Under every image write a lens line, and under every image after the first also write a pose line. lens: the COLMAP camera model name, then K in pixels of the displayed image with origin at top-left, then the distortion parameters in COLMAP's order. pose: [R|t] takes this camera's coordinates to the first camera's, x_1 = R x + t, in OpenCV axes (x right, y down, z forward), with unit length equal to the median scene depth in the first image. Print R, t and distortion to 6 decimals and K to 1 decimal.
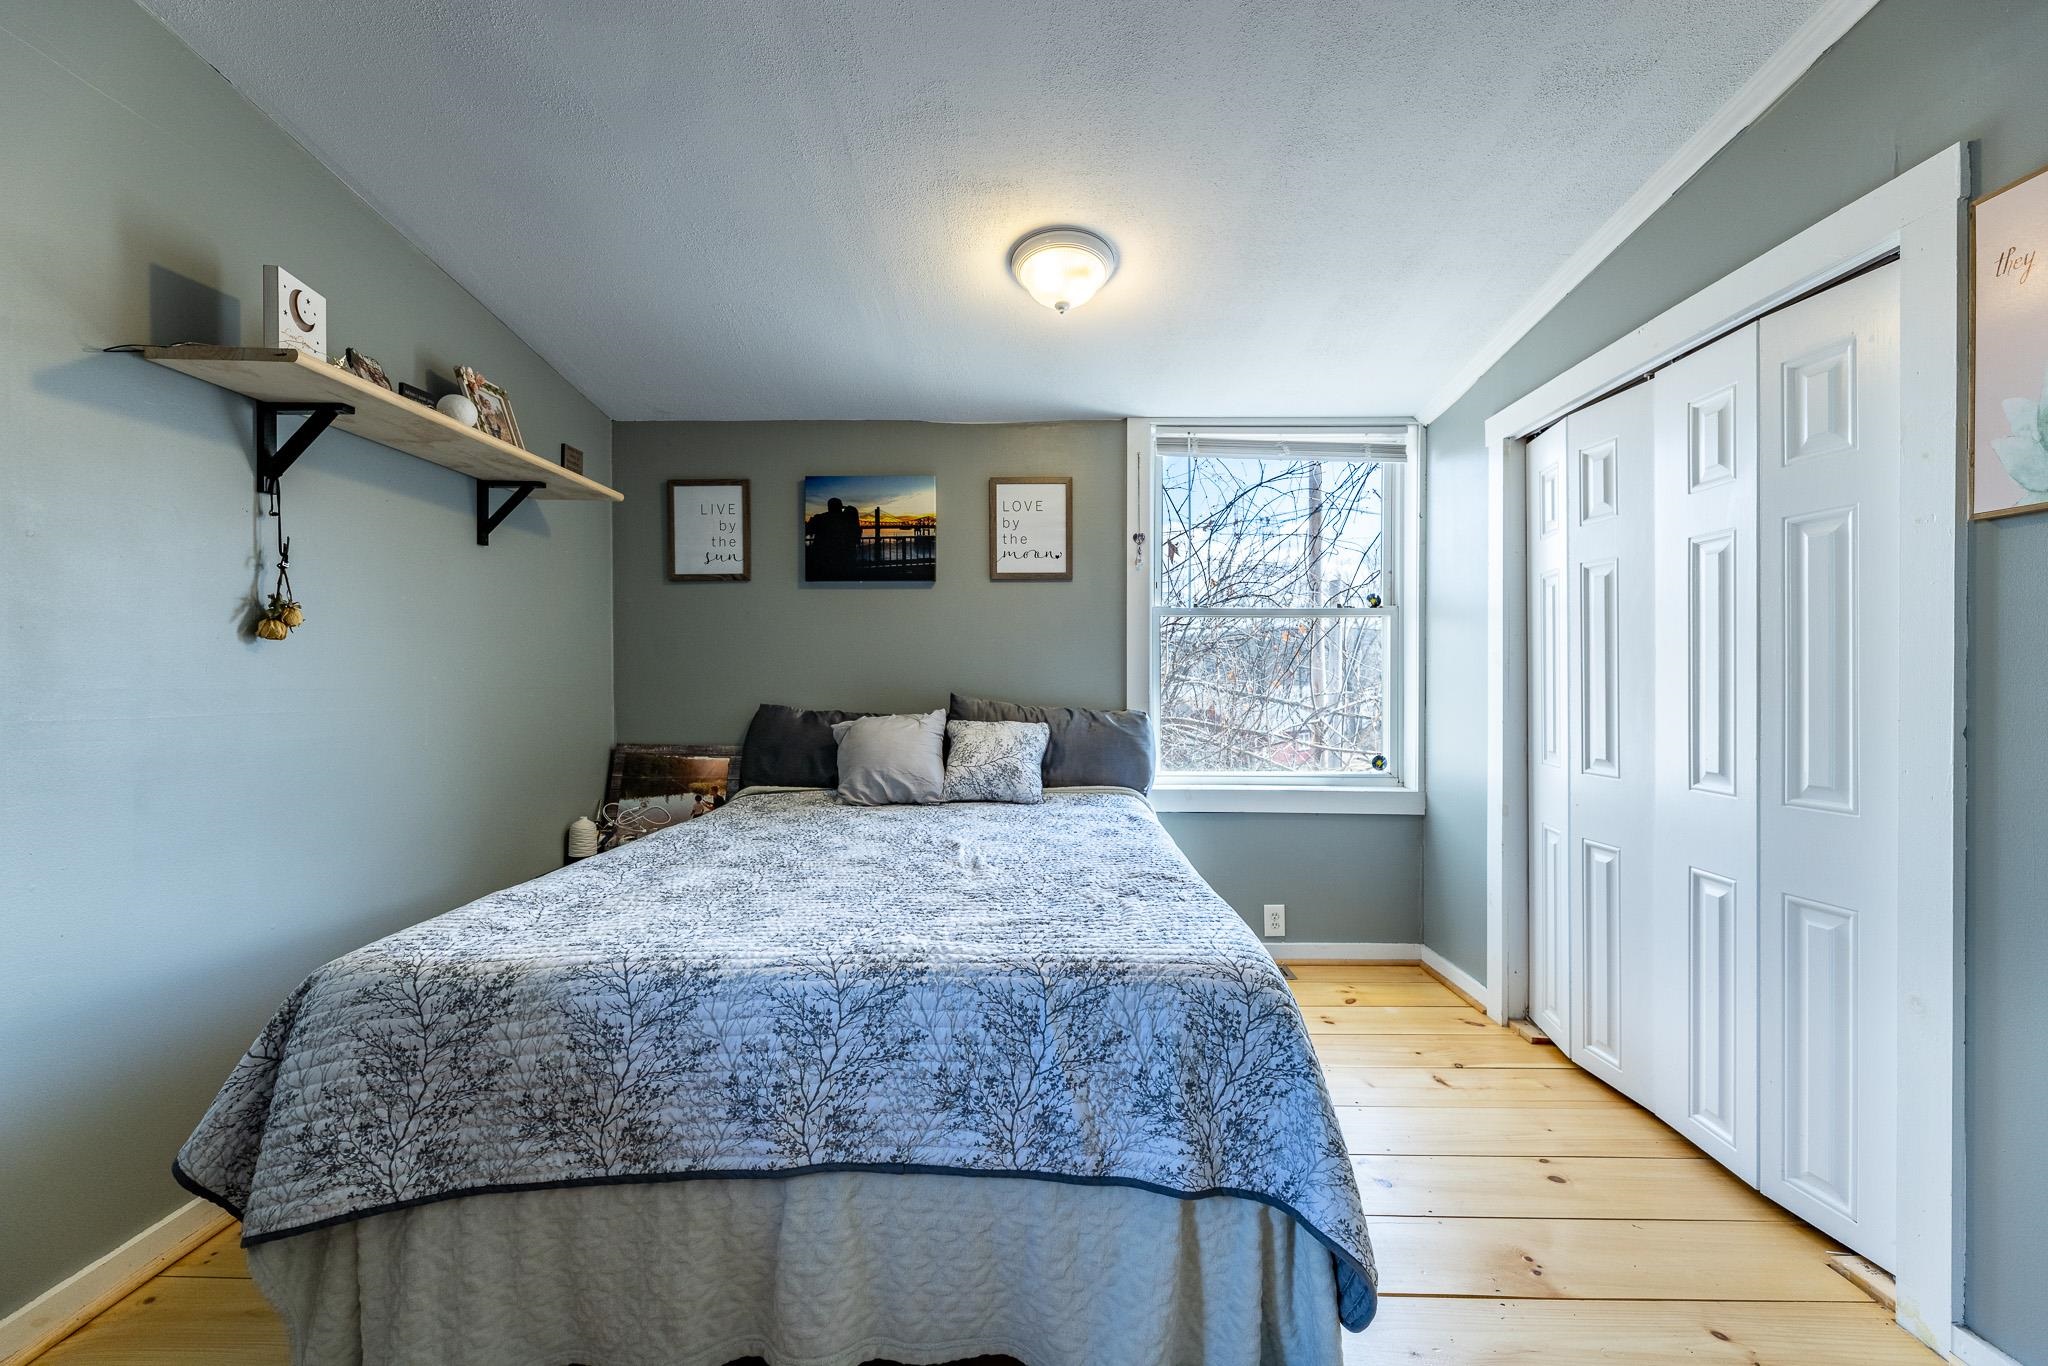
lens RADIAL K [[851.6, 0, 1031.8], [0, 851.6, 684.5], [0, 0, 1]] dist [0.000411, -0.000329]
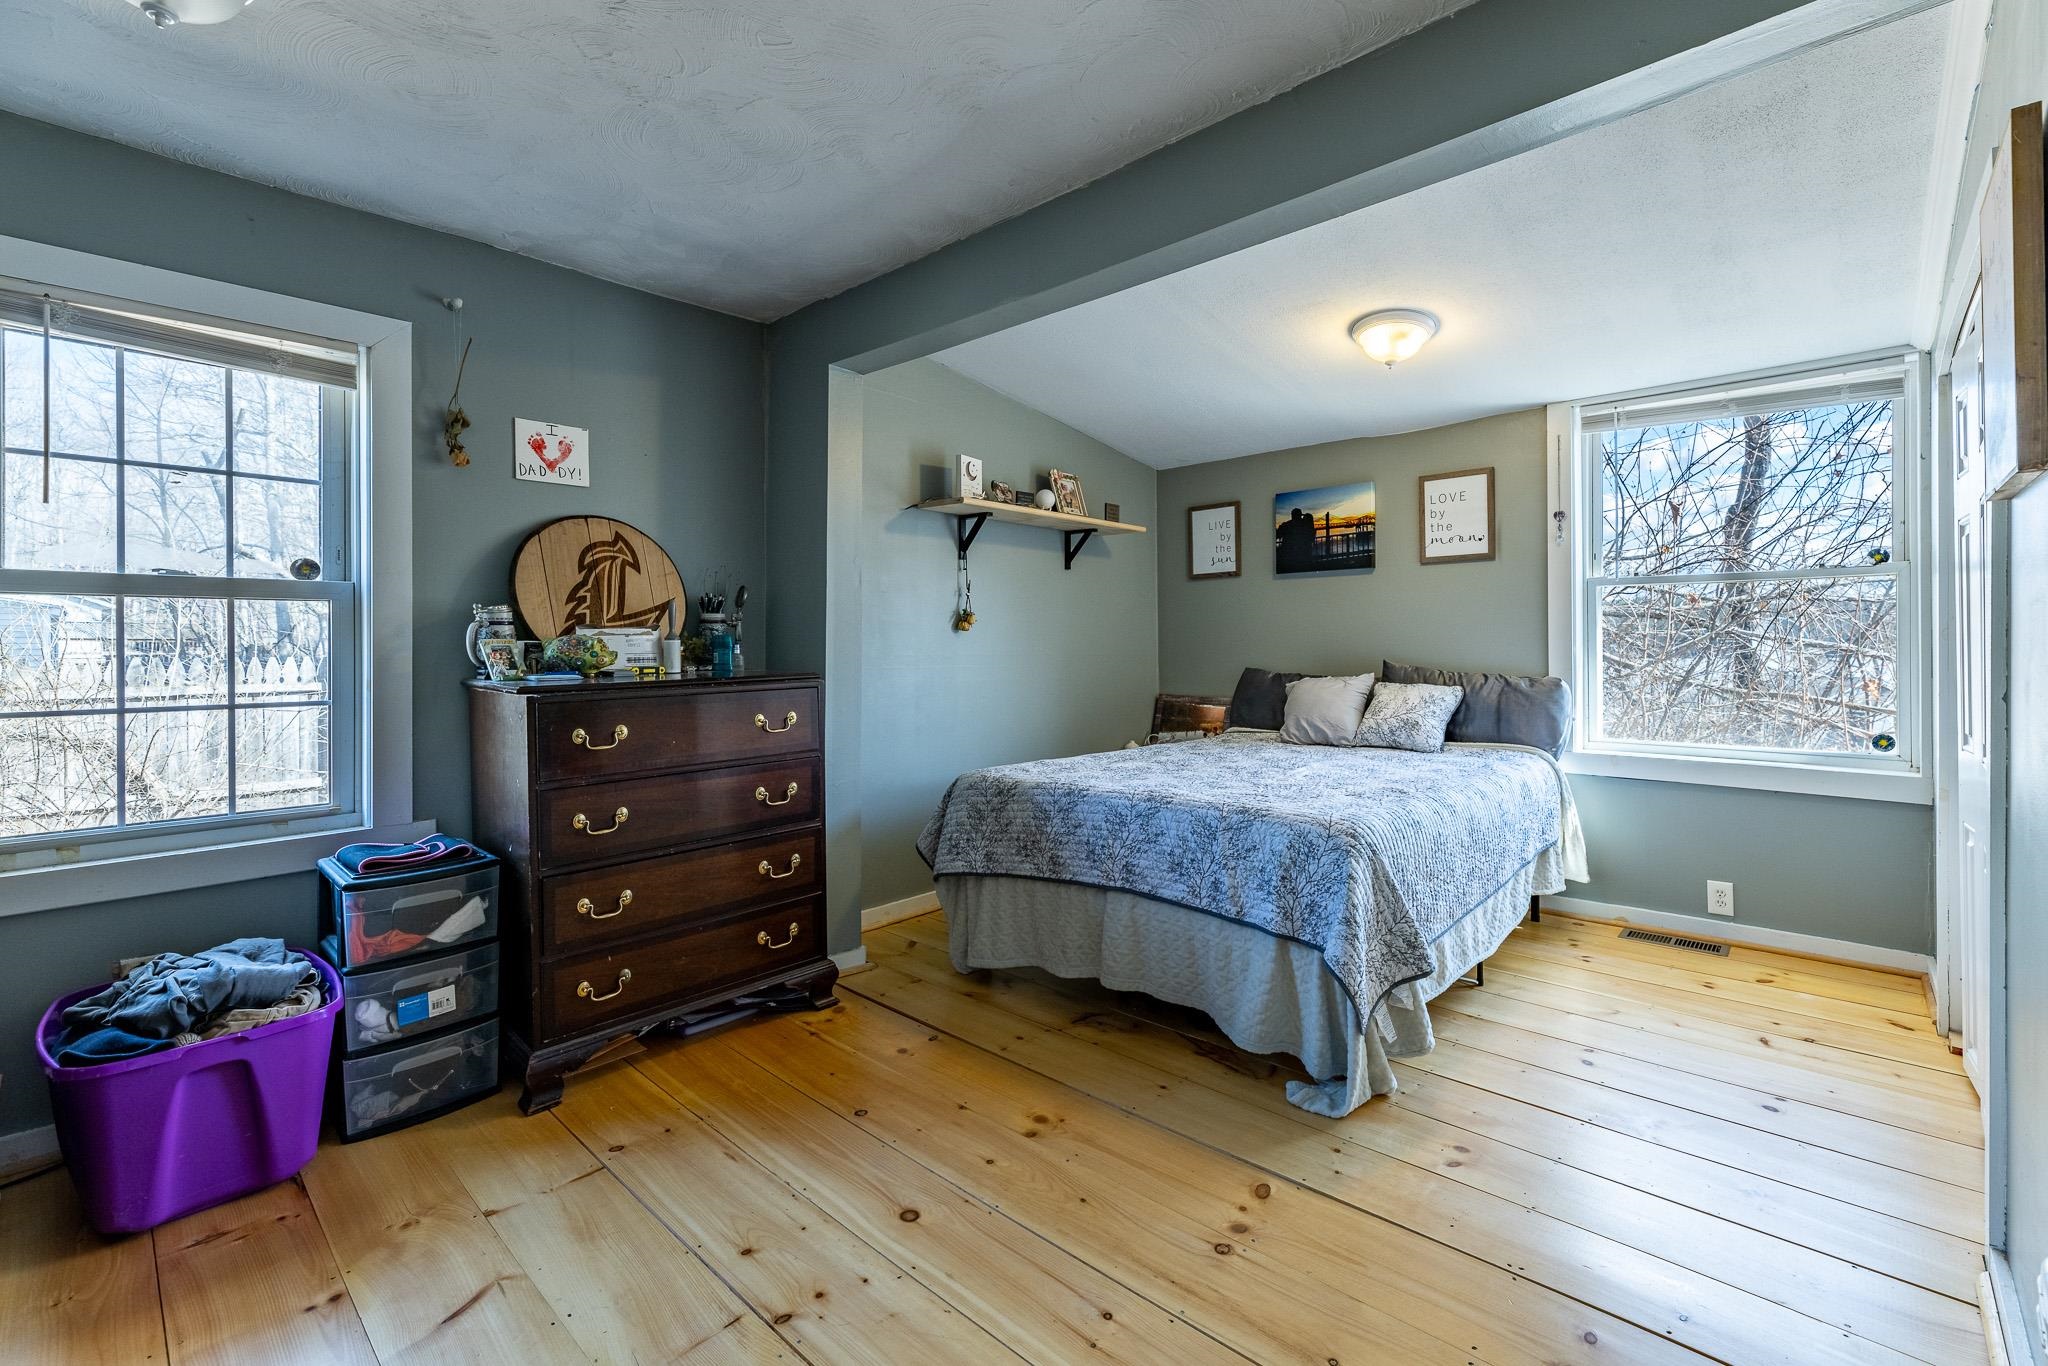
lens RADIAL K [[895.7, 0, 1021.0], [0, 895.7, 661.0], [0, 0, 1]] dist [-0.002434, 0.000032]
pose [[0.726397, 0.005929, -0.687250, 0.511783], [-0.000482, 0.999967, 0.008117, 0.001612], [0.687276, -0.005565, 0.726375, -0.349283]]
